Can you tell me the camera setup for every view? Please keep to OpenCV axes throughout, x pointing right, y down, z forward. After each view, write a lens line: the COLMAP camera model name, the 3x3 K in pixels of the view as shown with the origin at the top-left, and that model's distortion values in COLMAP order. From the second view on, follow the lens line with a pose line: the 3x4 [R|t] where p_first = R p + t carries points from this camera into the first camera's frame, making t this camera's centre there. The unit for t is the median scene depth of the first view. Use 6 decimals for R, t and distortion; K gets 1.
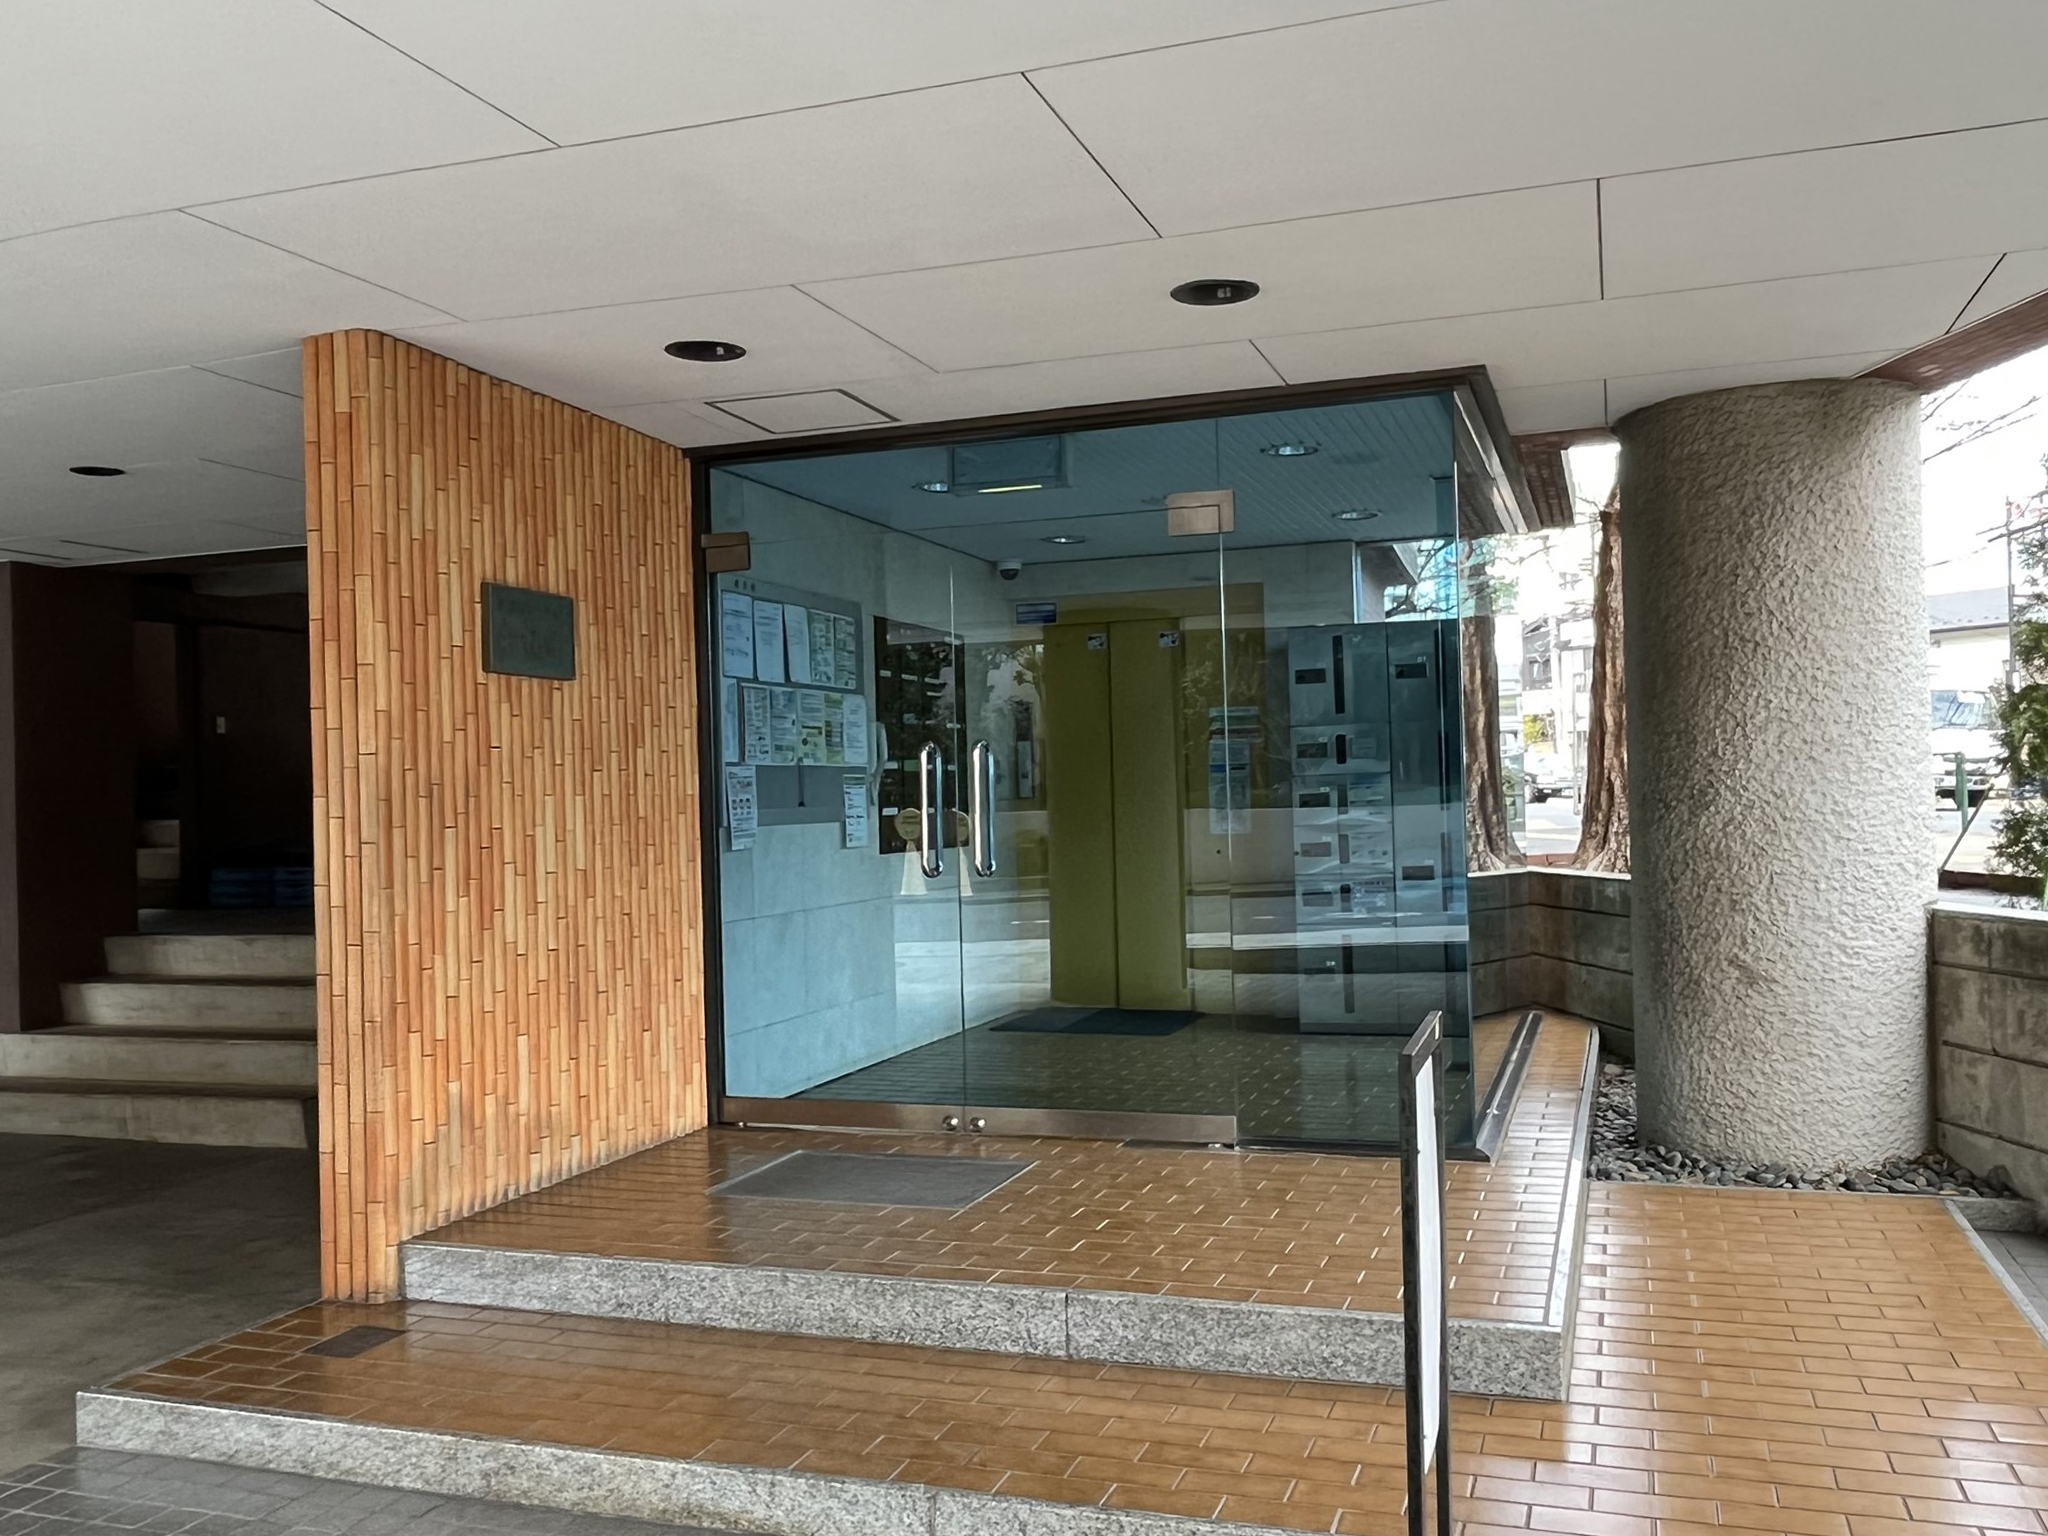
lens RADIAL K [[1738.5, 0, 1024.0], [0, 1738.5, 768.0], [0, 0, 1]] dist [-0.002269, -0.000440]
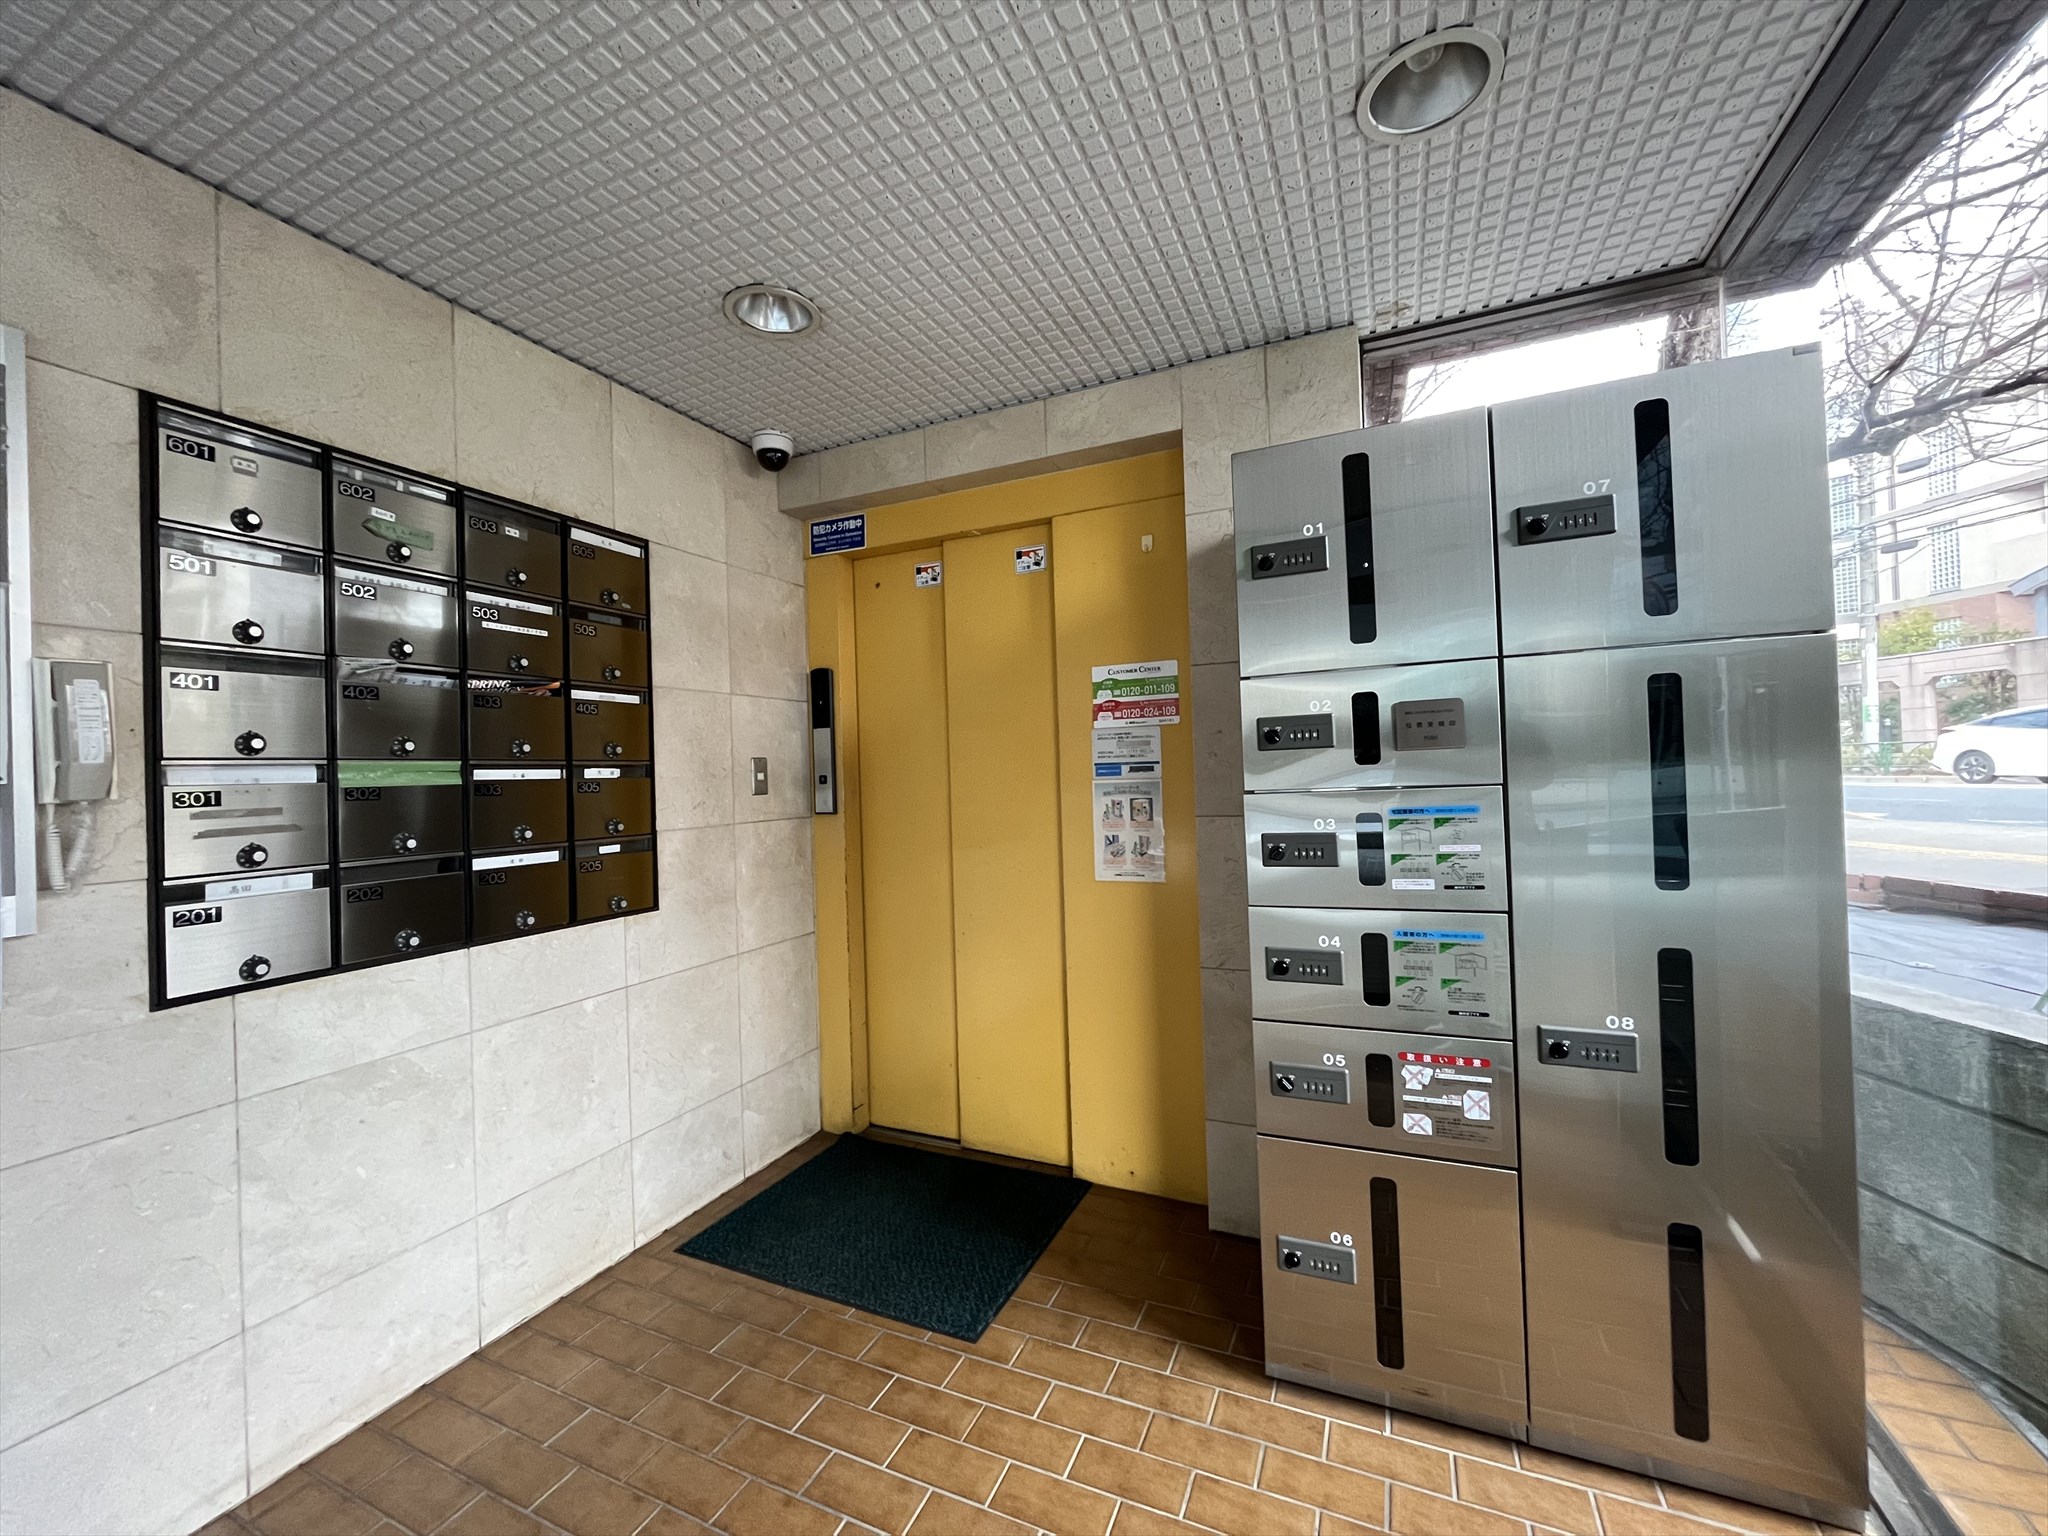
lens RADIAL K [[818.4, 0, 1024.0], [0, 818.4, 768.0], [0, 0, 1]] dist [0.000947, -0.000048]
pose [[0.996556, -0.009165, -0.082412, 0.106705], [0.010522, 0.999816, 0.016040, -0.004857], [0.082250, -0.016852, 0.996469, 0.726759]]
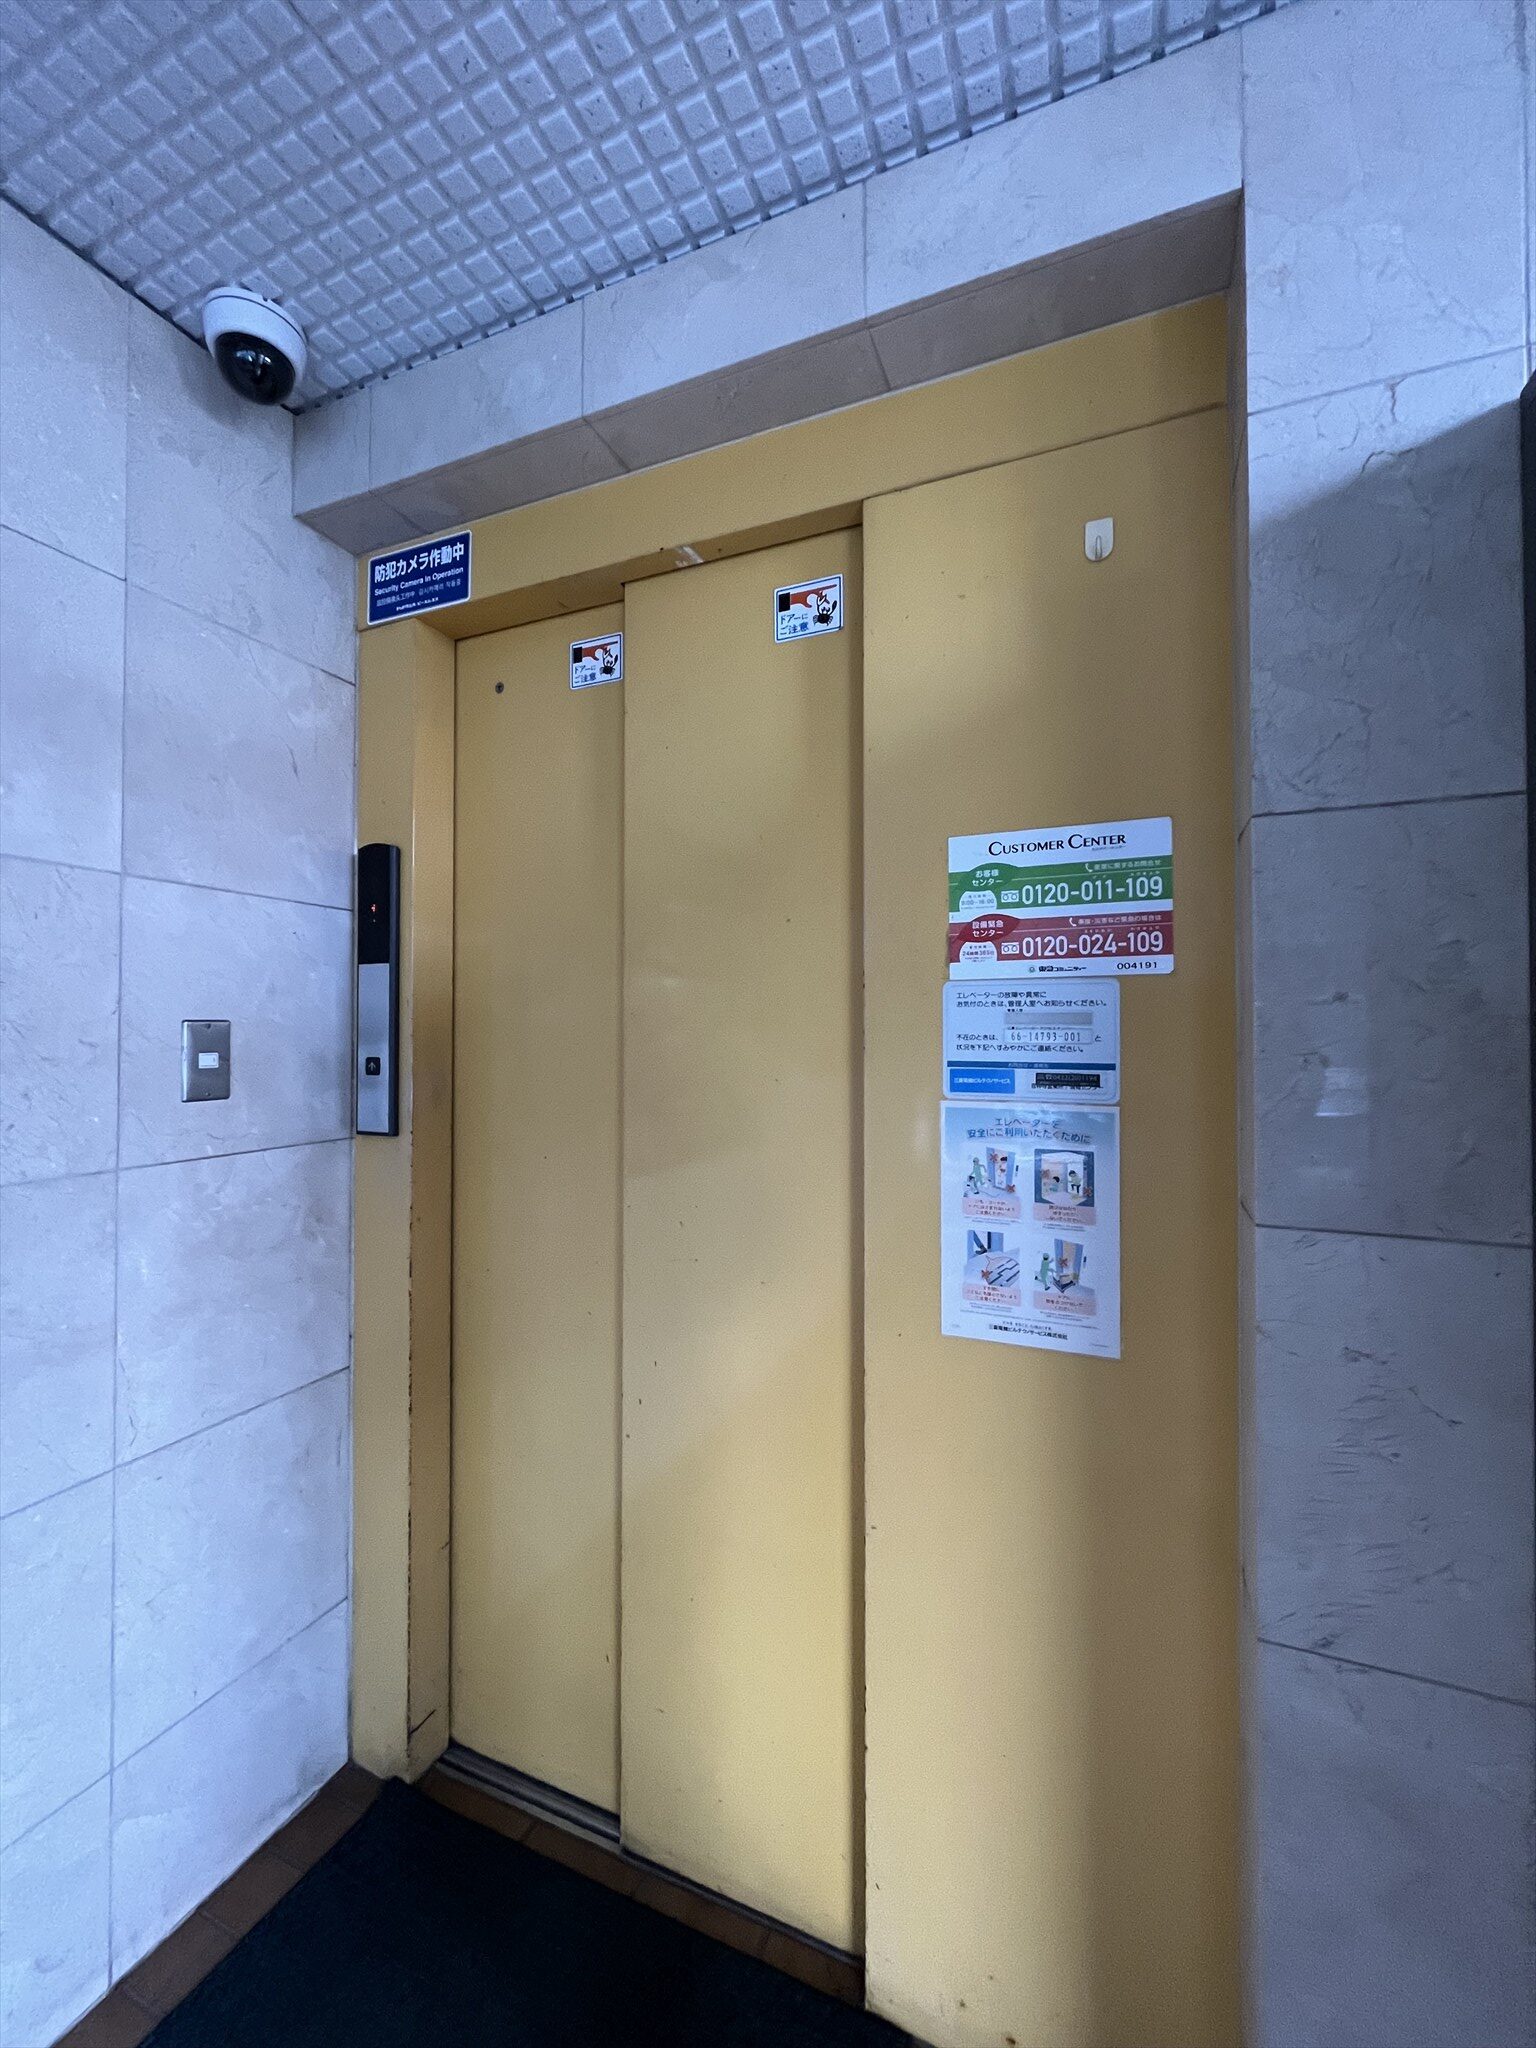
lens RADIAL K [[818.4, 0, 768.0], [0, 818.4, 1024.0], [0, 0, 1]] dist [0.000947, -0.000048]
pose [[0.997812, 0.023585, -0.061766, 0.088572], [-0.022841, 0.999658, 0.012712, -0.008109], [0.062044, -0.011273, 0.998010, 0.886179]]
